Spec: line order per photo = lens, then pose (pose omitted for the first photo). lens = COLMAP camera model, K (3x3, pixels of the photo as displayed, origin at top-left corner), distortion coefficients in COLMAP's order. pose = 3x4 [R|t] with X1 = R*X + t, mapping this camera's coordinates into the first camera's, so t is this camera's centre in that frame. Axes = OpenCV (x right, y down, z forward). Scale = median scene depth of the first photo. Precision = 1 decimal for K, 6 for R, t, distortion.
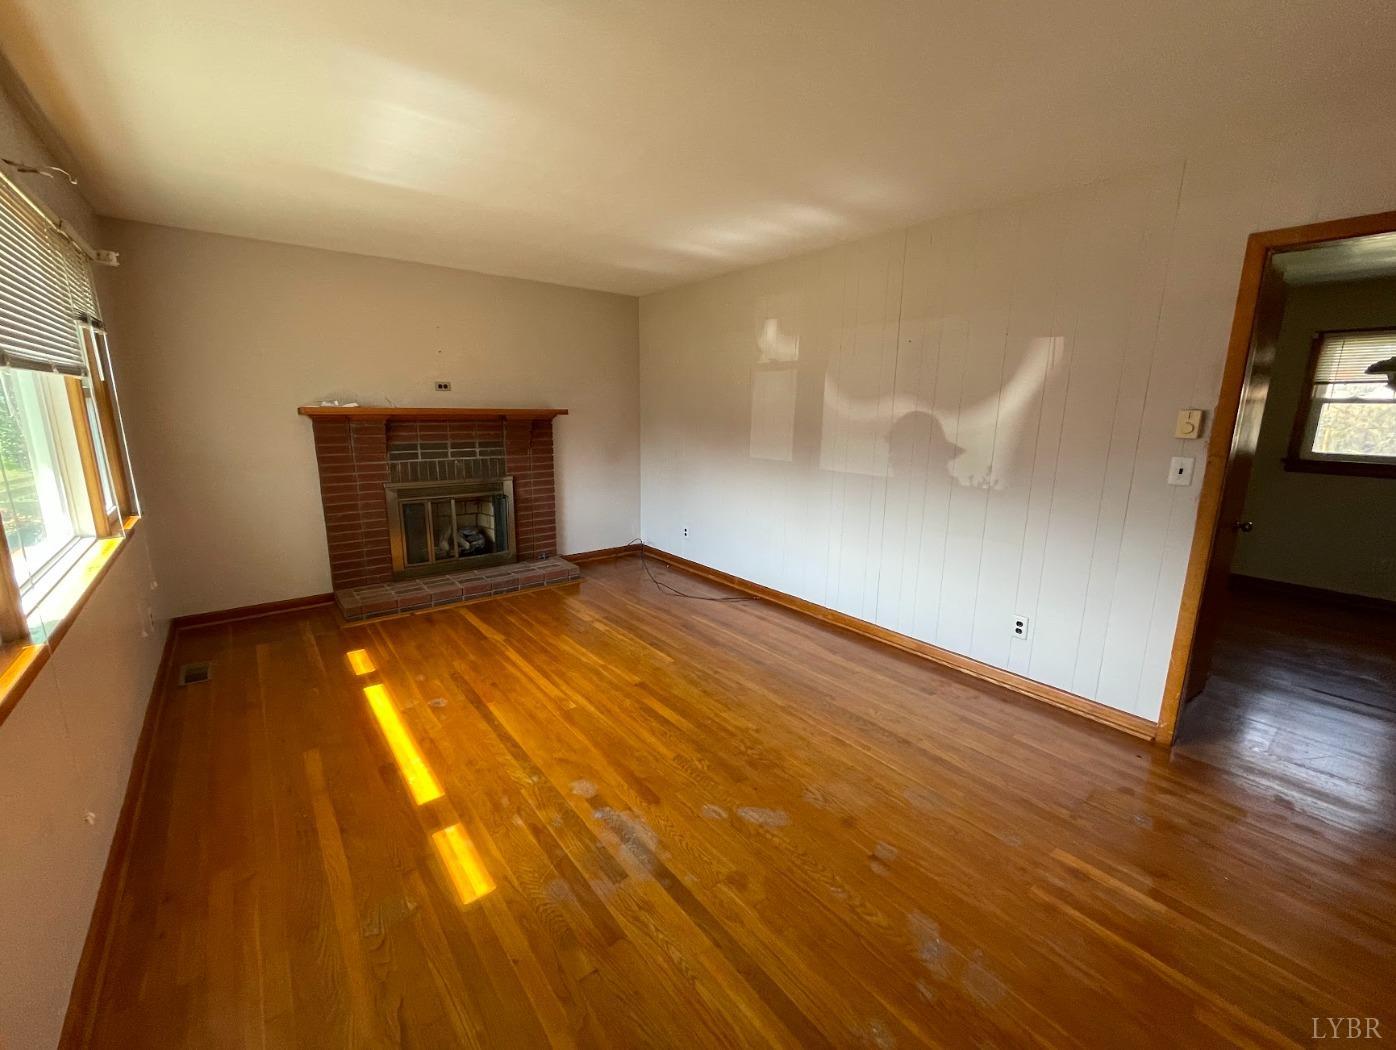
lens RADIAL K [[568.3, 0, 696.4], [0, 568.3, 522.9], [0, 0, 1]] dist [-0.000466, 0.000035]
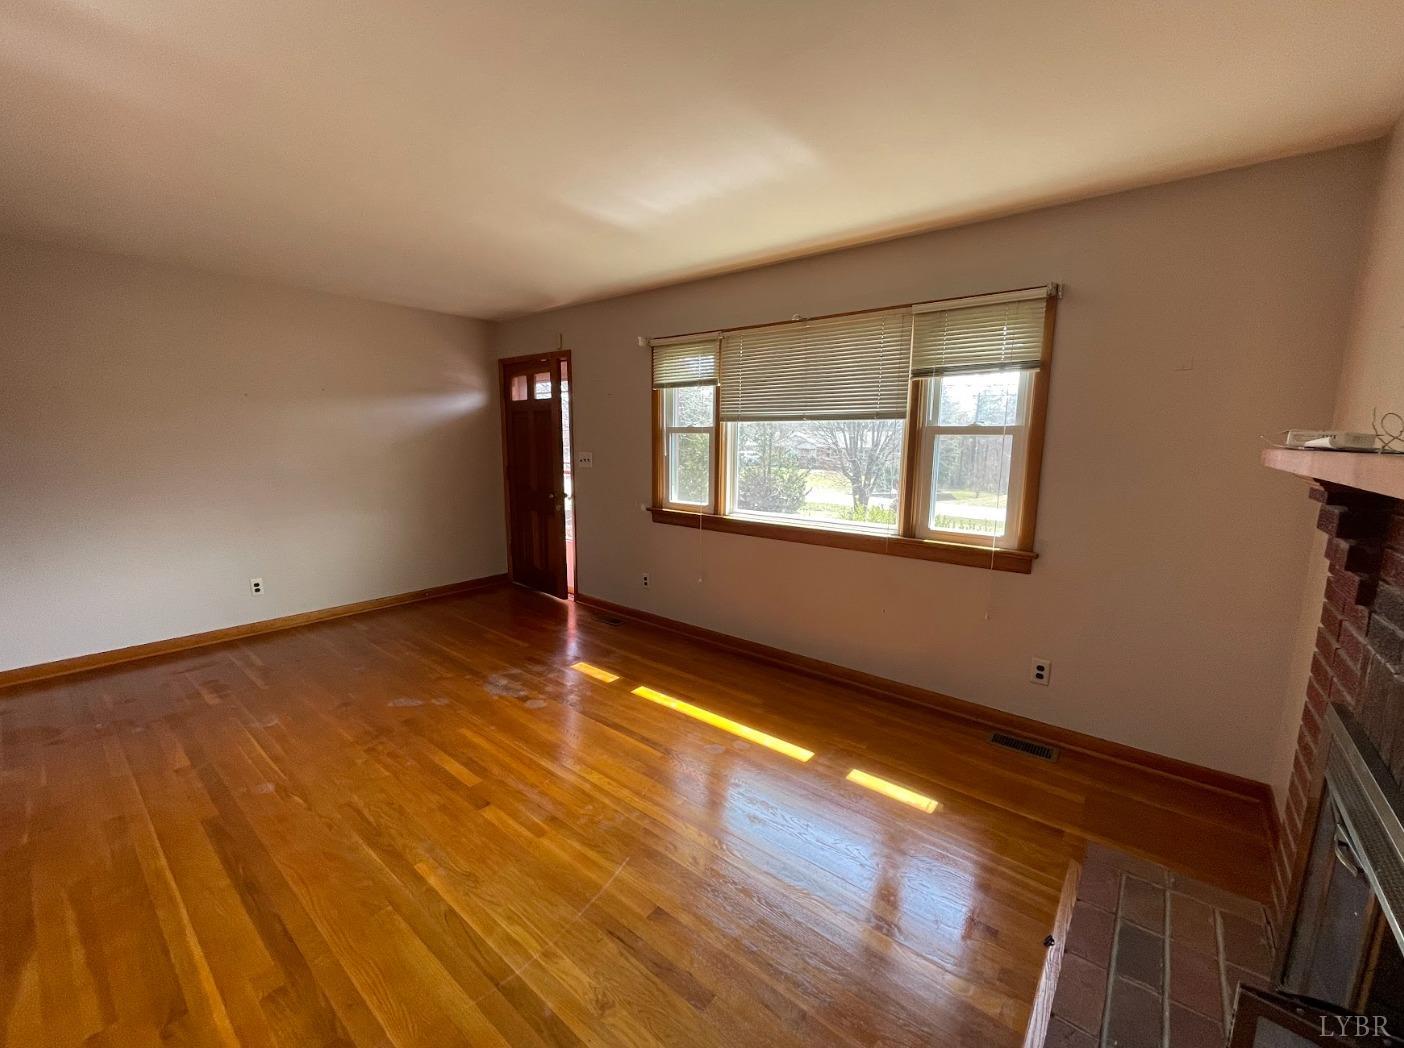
lens RADIAL K [[571.5, 0, 700.3], [0, 571.5, 521.9], [0, 0, 1]] dist [-0.000466, 0.000035]
pose [[-0.977651, 0.007555, -0.210101, -0.278464], [-0.065319, 0.938980, 0.337712, -0.410064], [0.199832, 0.343888, -0.917501, 2.030505]]
